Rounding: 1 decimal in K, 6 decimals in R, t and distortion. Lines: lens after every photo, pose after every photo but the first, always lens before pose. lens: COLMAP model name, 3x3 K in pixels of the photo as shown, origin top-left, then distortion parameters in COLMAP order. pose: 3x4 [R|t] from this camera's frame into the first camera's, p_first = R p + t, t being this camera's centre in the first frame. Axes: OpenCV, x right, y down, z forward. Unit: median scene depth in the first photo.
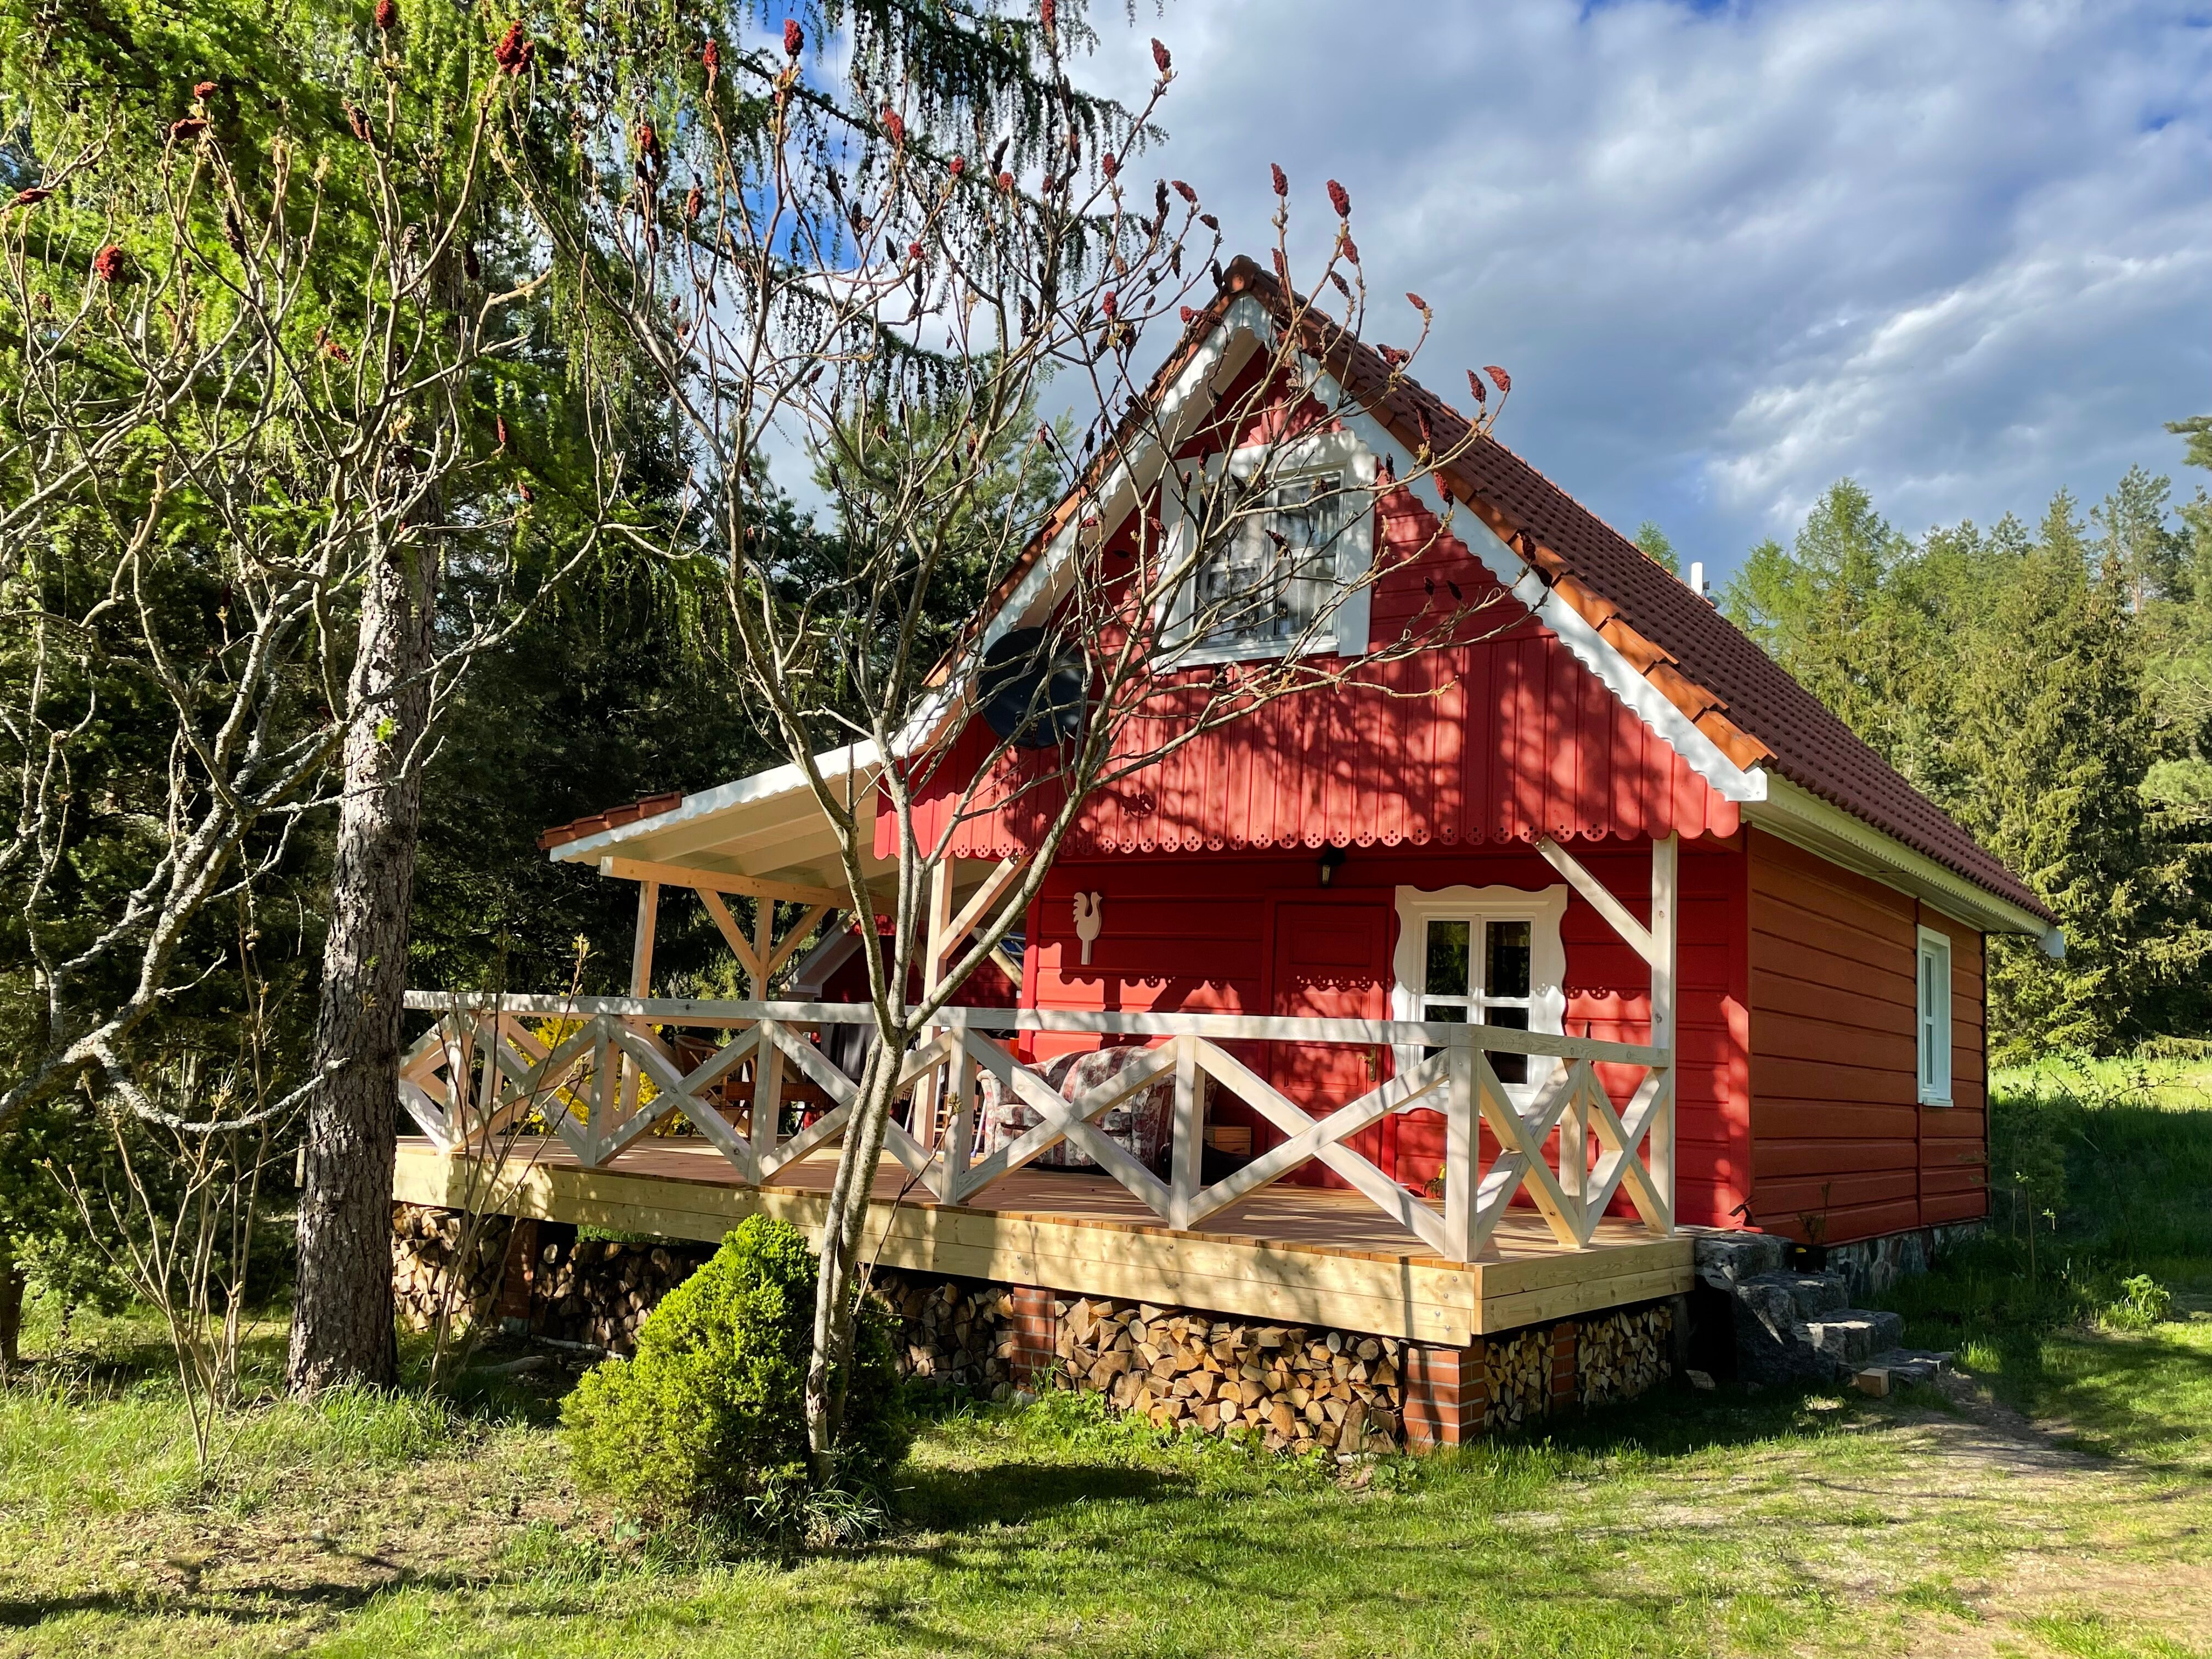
lens RADIAL K [[1815.4, 0, 1112.9], [0, 1815.4, 815.7], [0, 0, 1]] dist [0.076675, -0.002840]
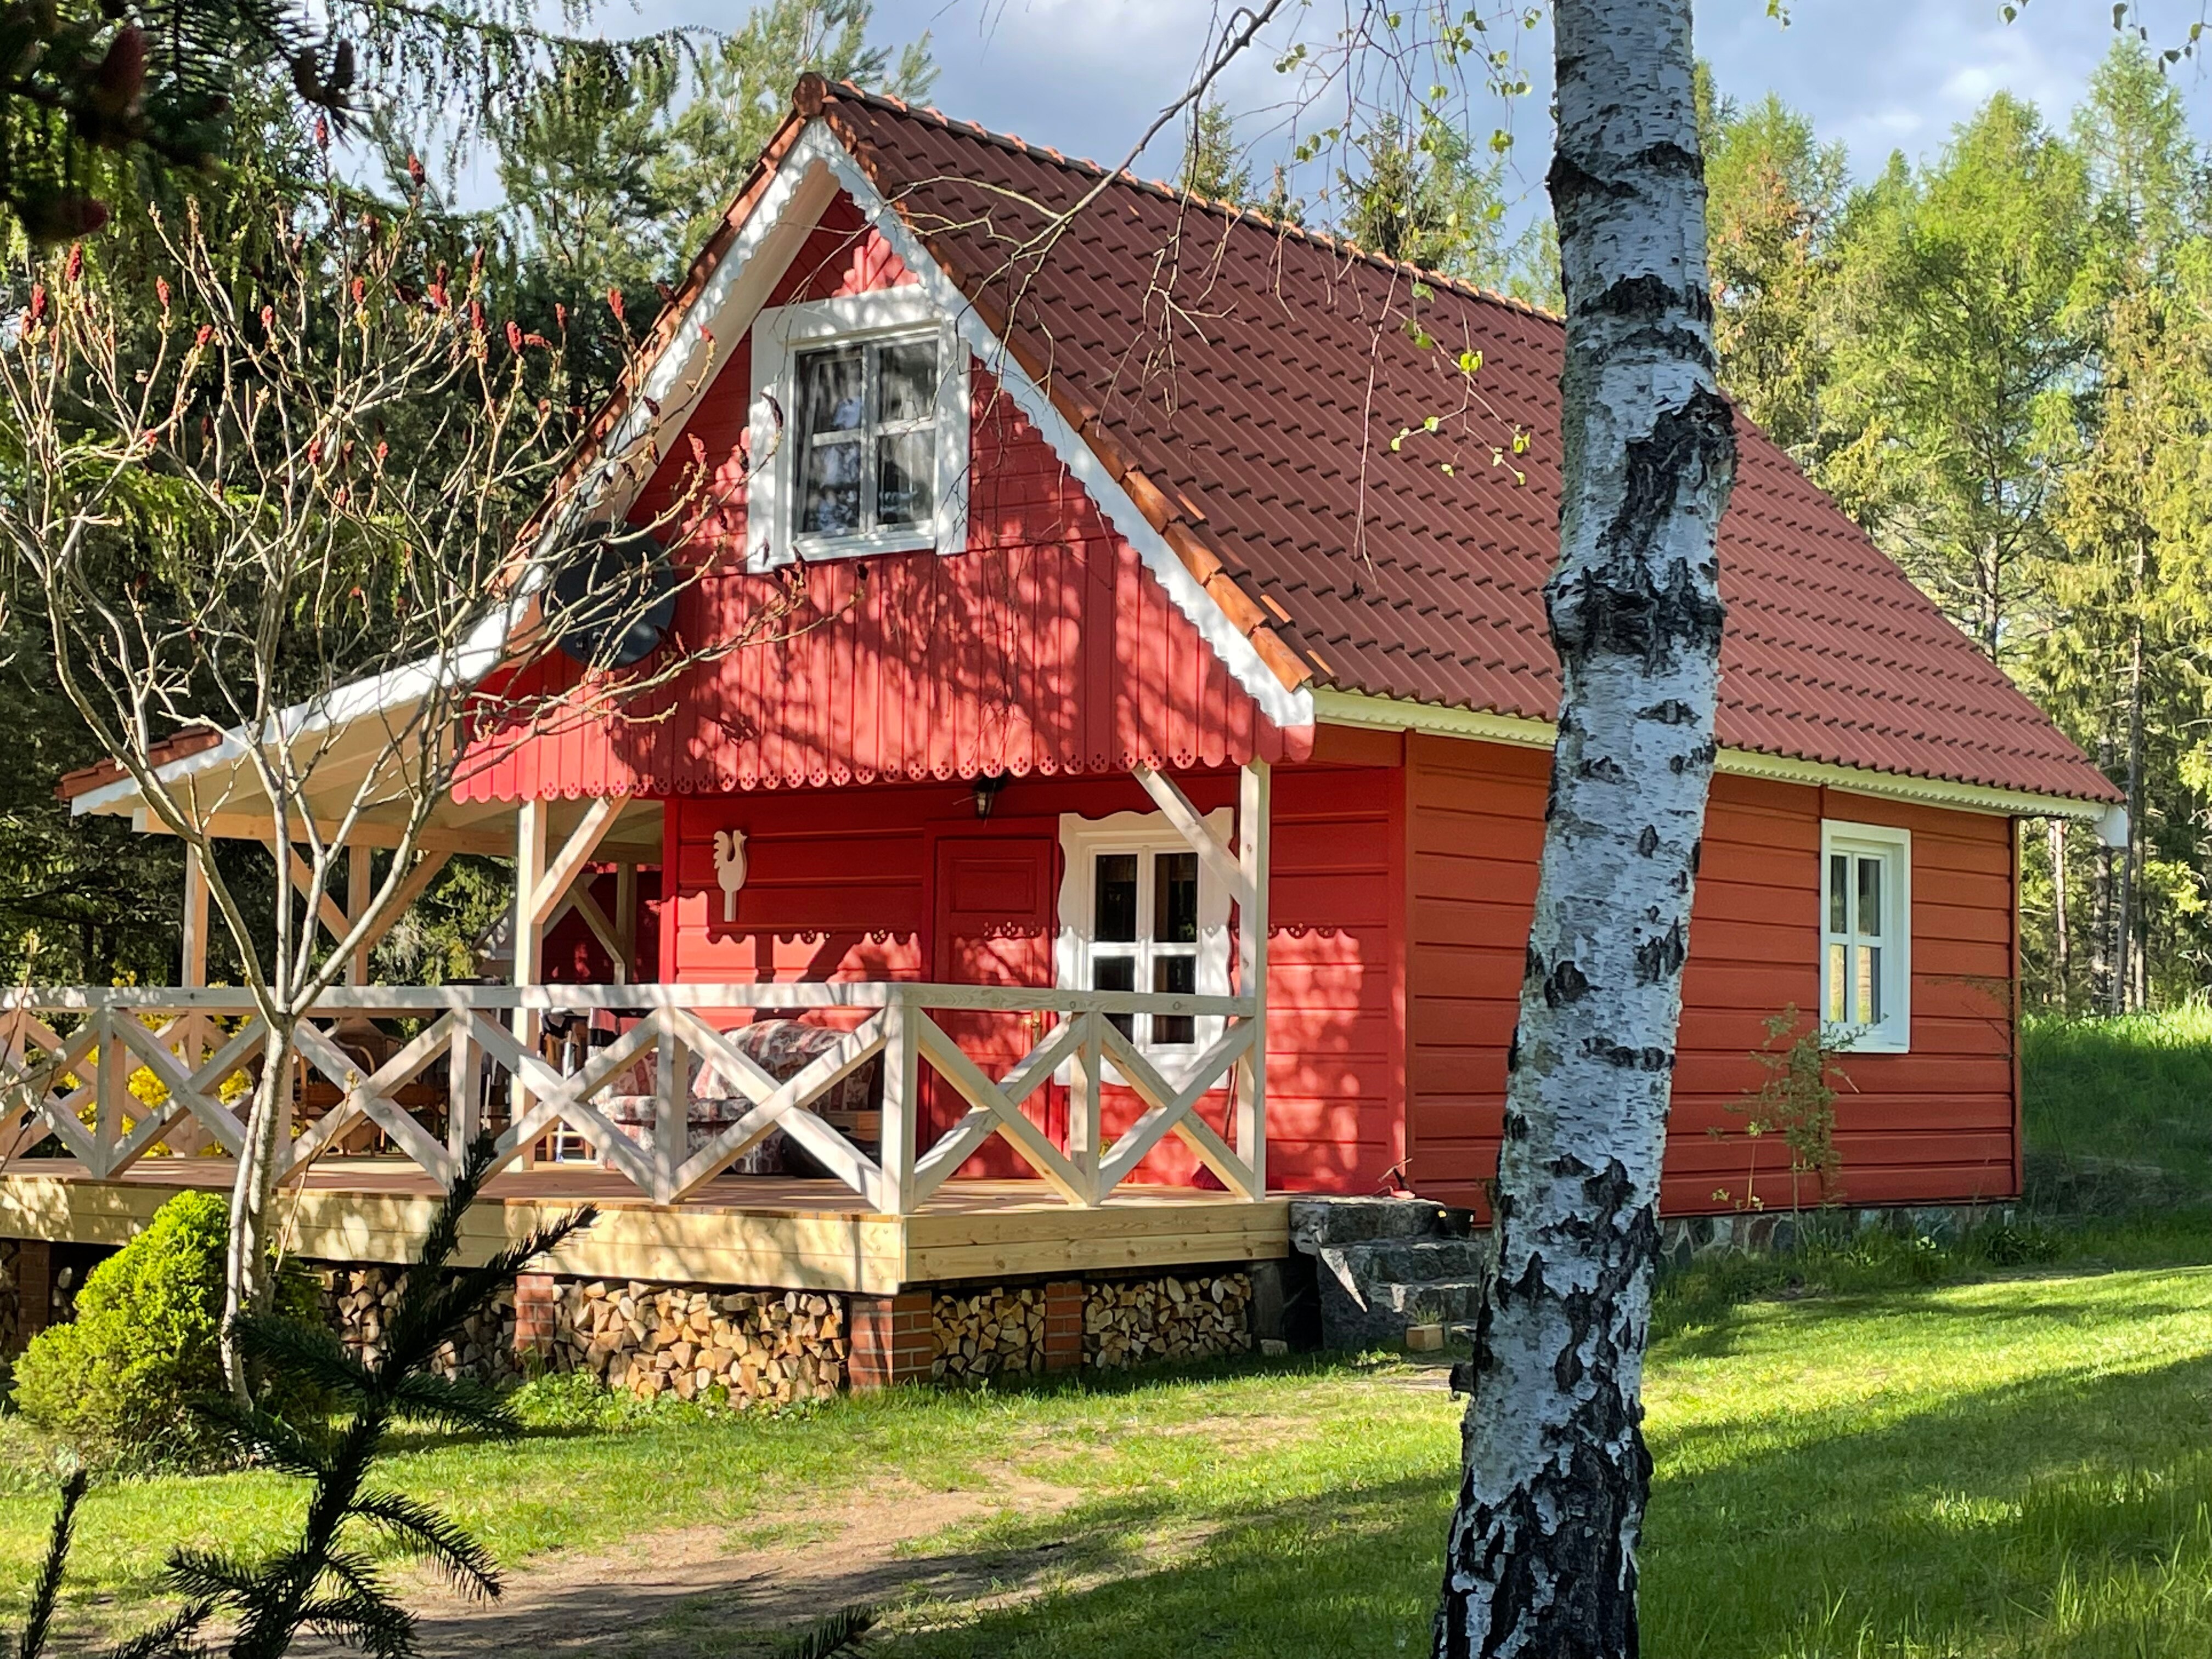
lens RADIAL K [[3418.7, 0, 1106.0], [0, 3418.7, 829.5], [0, 0, 1]] dist [0.120971, -0.109476]
pose [[0.997615, -0.042435, -0.054435, 0.310363], [0.046080, 0.996650, 0.067560, -0.069676], [0.051385, -0.069908, 0.996229, -0.651233]]
